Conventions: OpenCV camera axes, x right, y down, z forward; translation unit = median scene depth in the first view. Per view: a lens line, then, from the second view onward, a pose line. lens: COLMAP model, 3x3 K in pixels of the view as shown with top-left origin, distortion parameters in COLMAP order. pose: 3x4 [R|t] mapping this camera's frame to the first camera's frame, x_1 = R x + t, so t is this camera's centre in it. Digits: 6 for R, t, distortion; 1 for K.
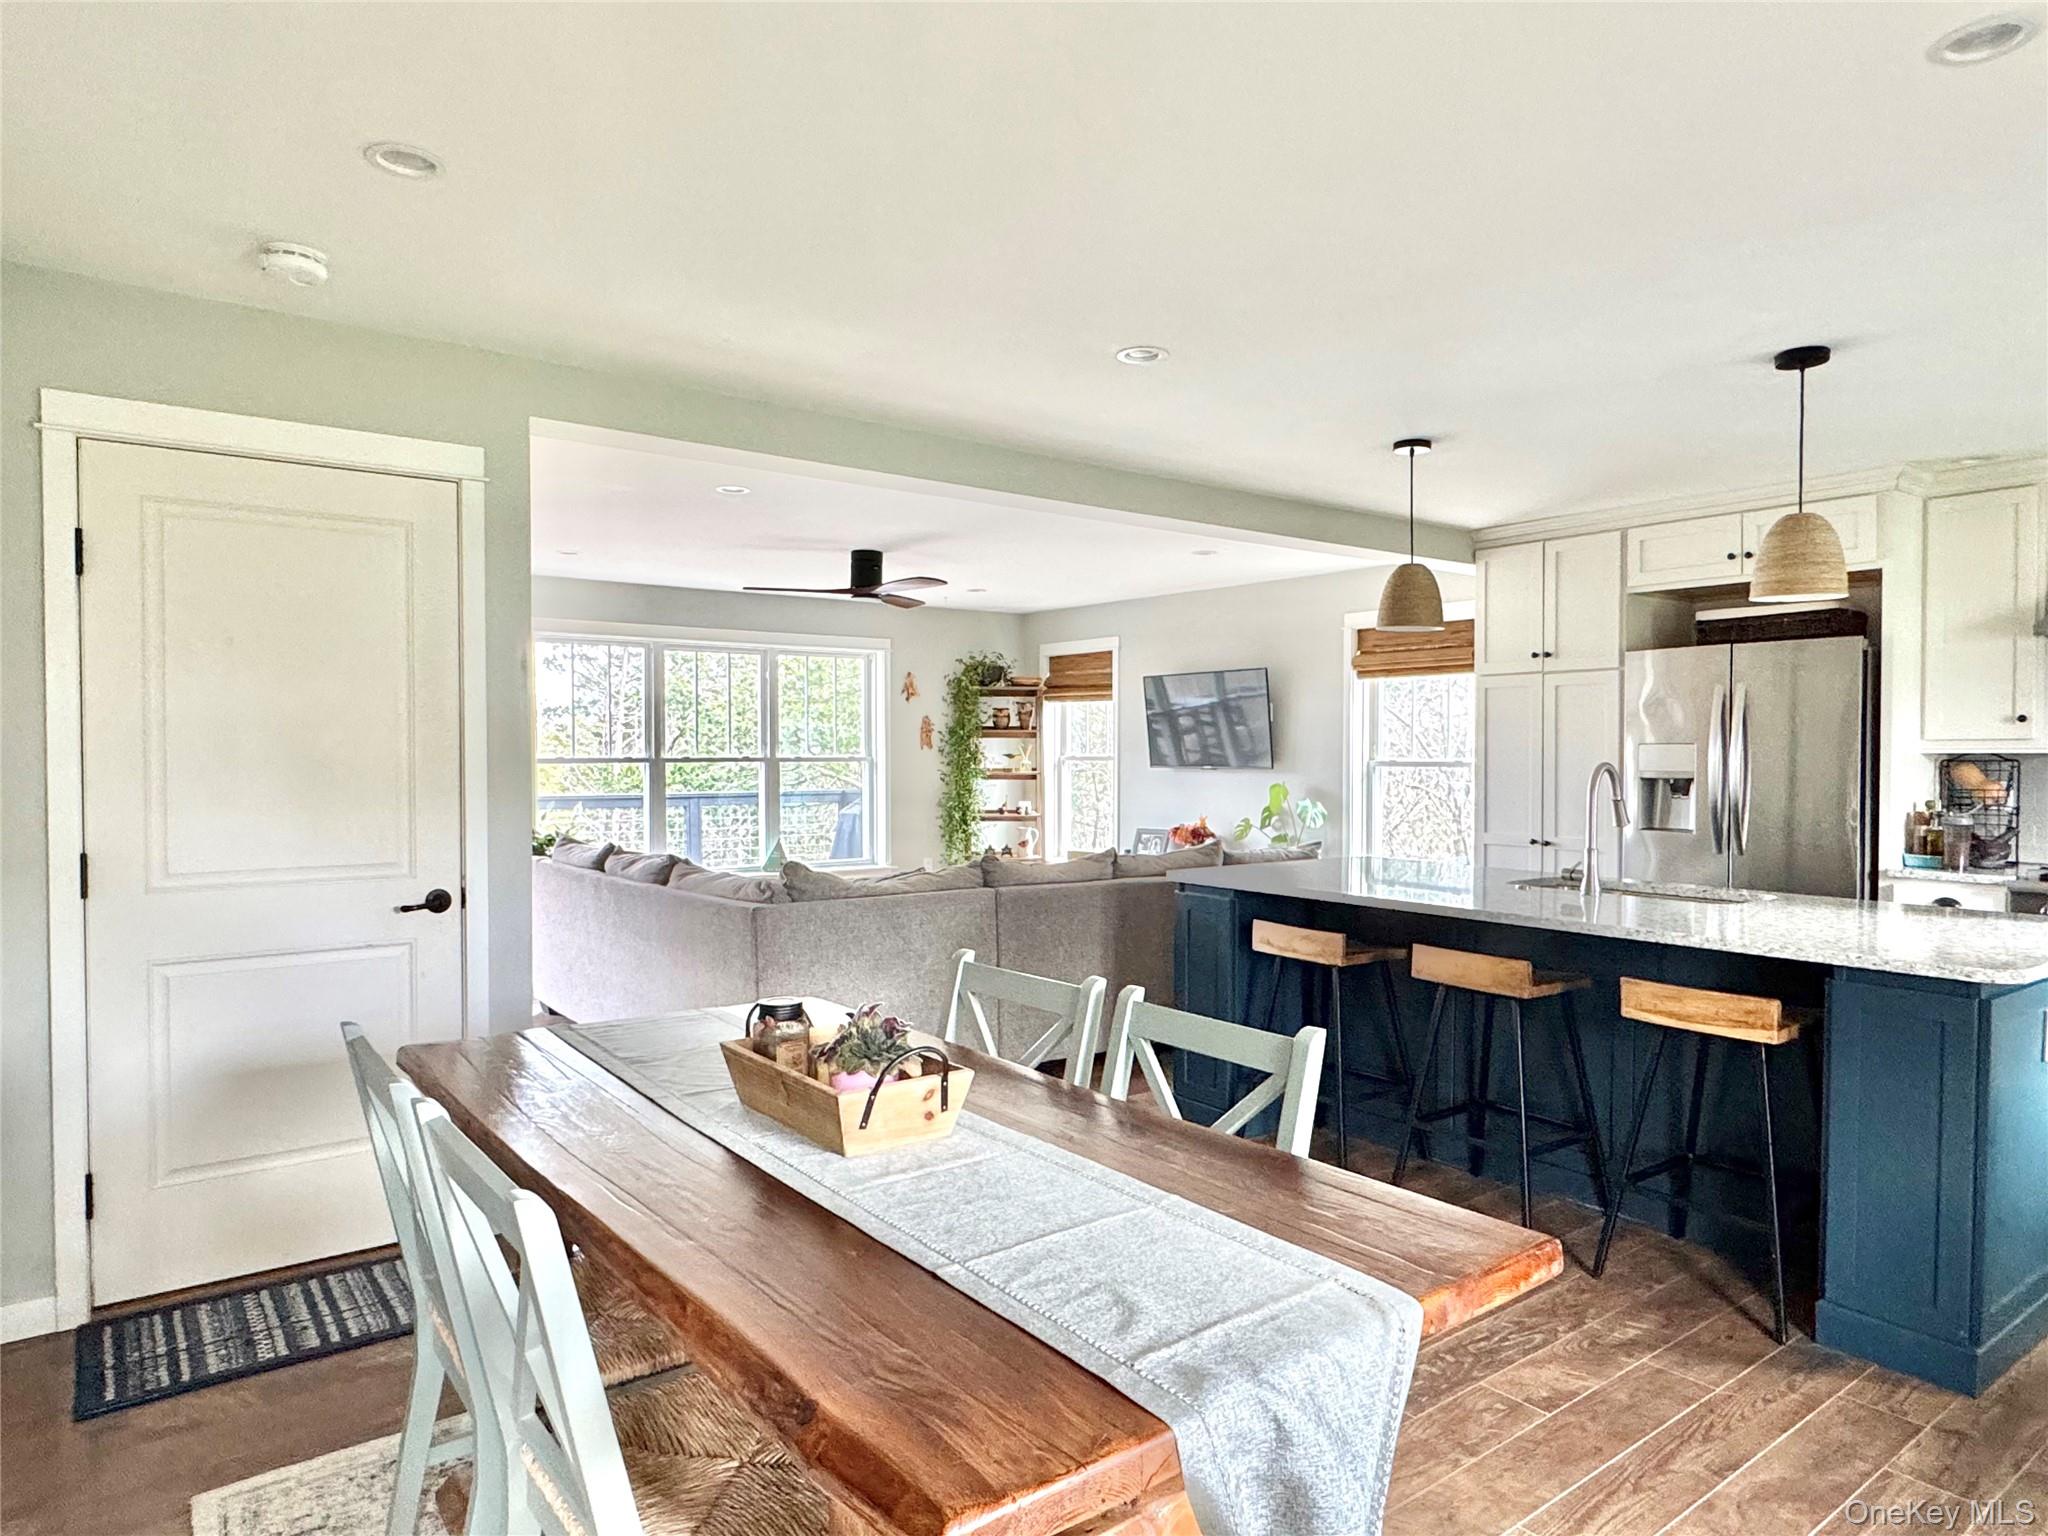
lens RADIAL K [[1239.4, 0, 1016.9], [0, 1239.4, 776.1], [0, 0, 1]] dist [0.003316, -0.000289]
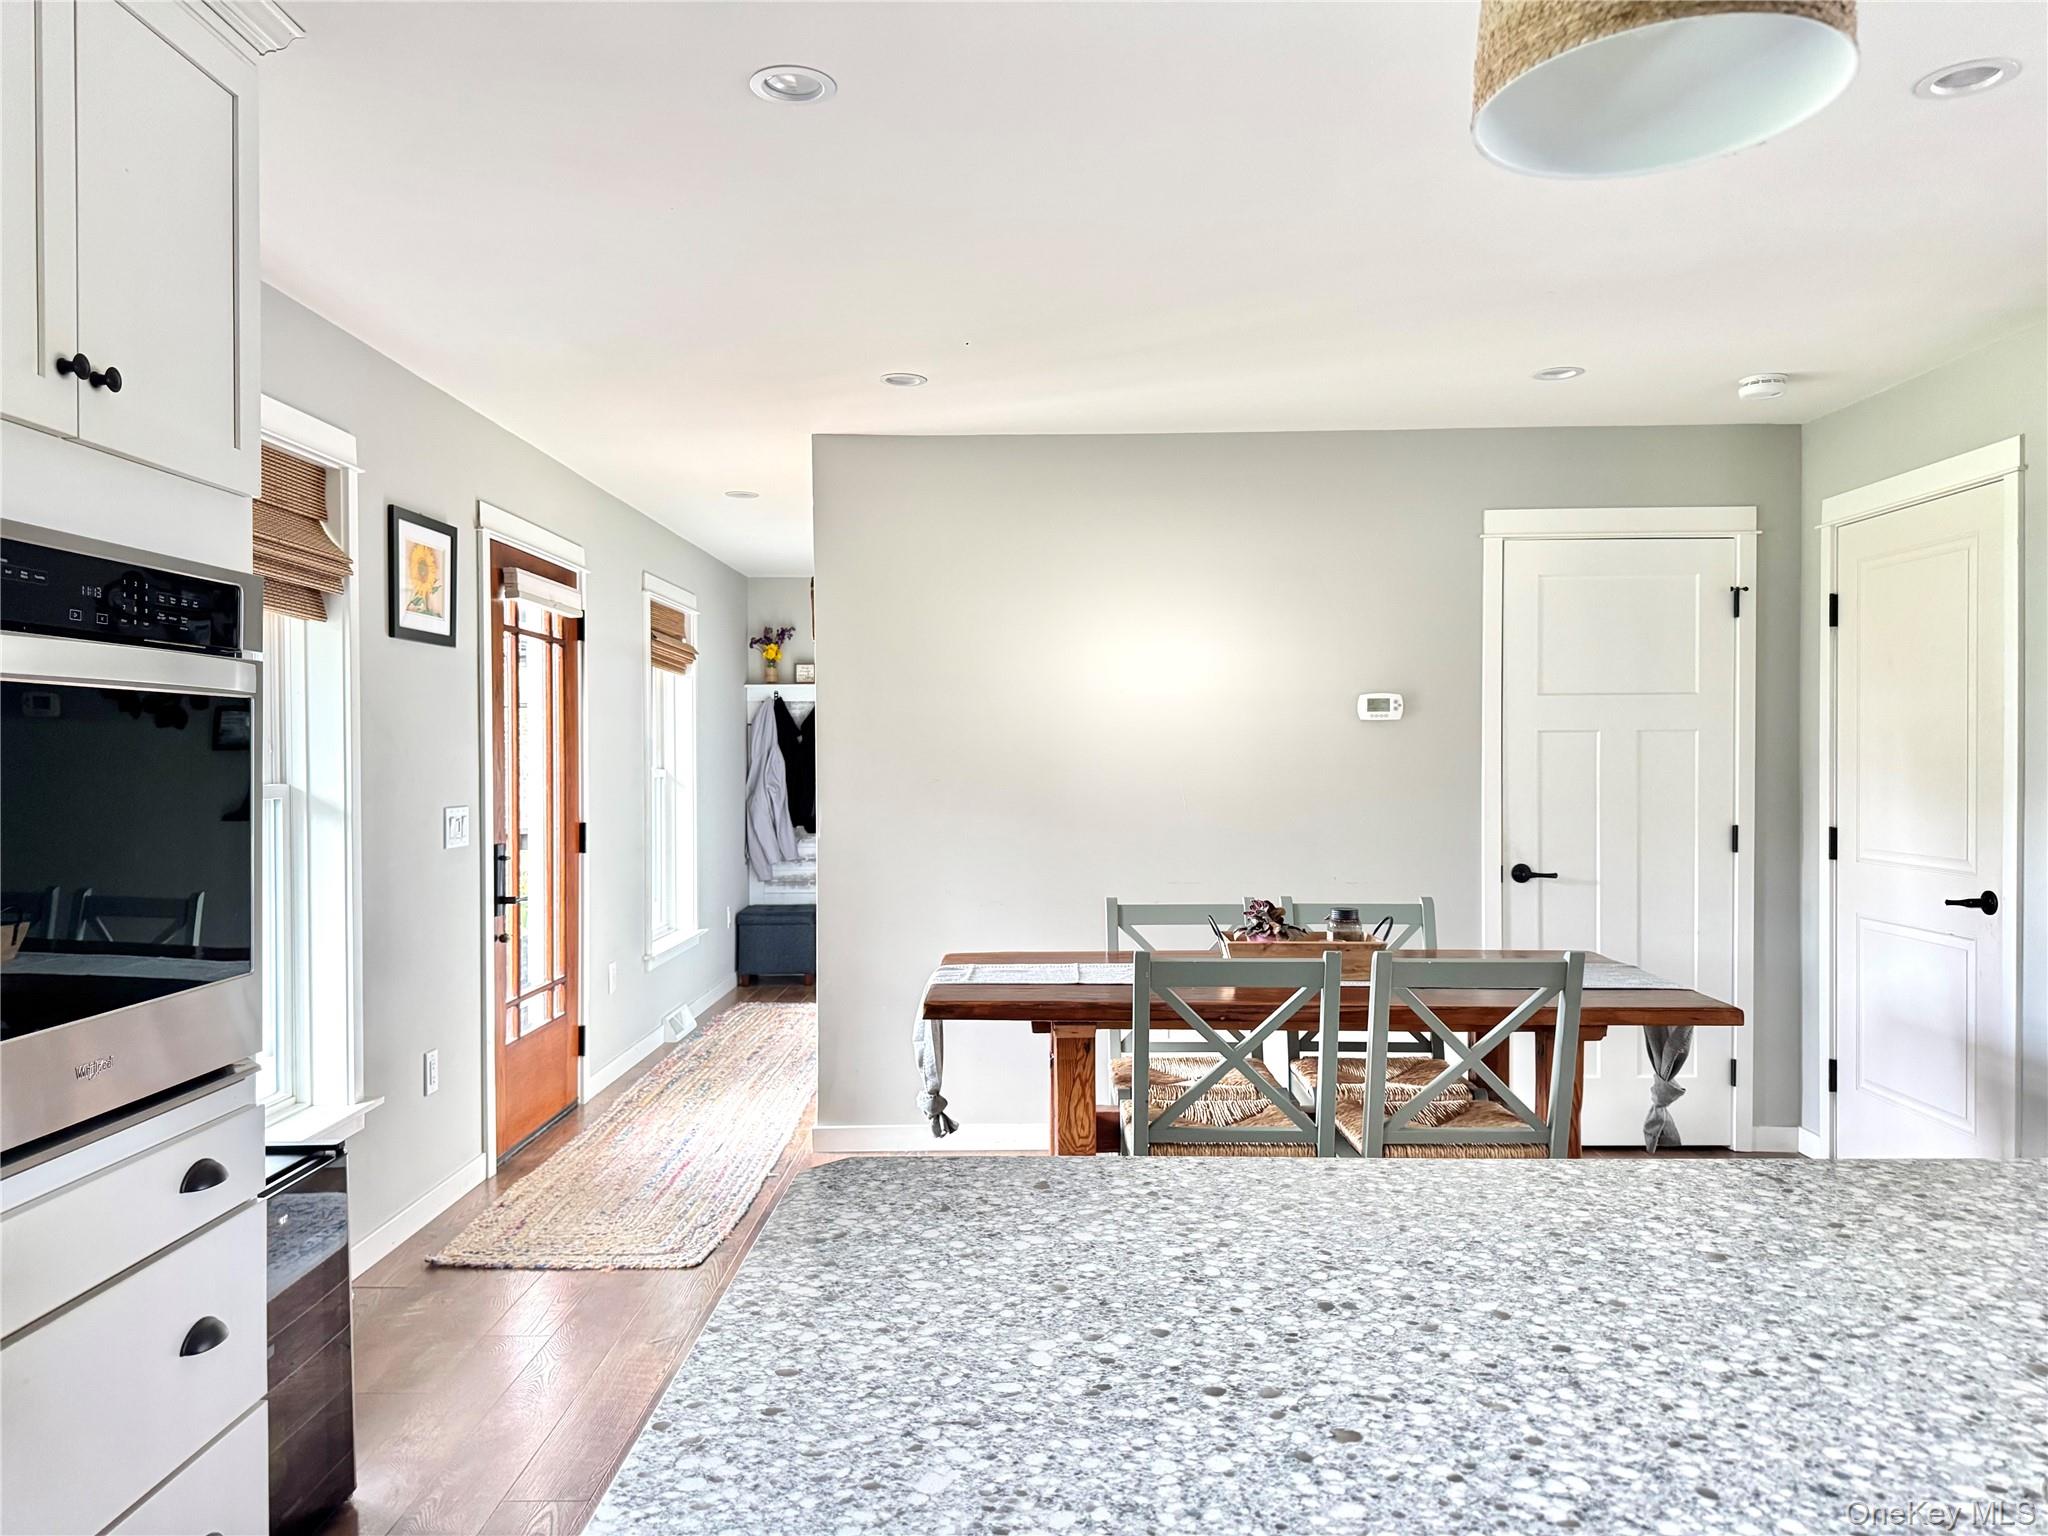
lens RADIAL K [[1449.7, 0, 1019.4], [0, 1449.7, 778.3], [0, 0, 1]] dist [0.002302, -0.006798]
pose [[-0.611443, 0.013976, -0.791165, 0.345643], [-0.014274, 0.999487, 0.028688, -0.007880], [0.791159, 0.028834, -0.610930, 0.402986]]
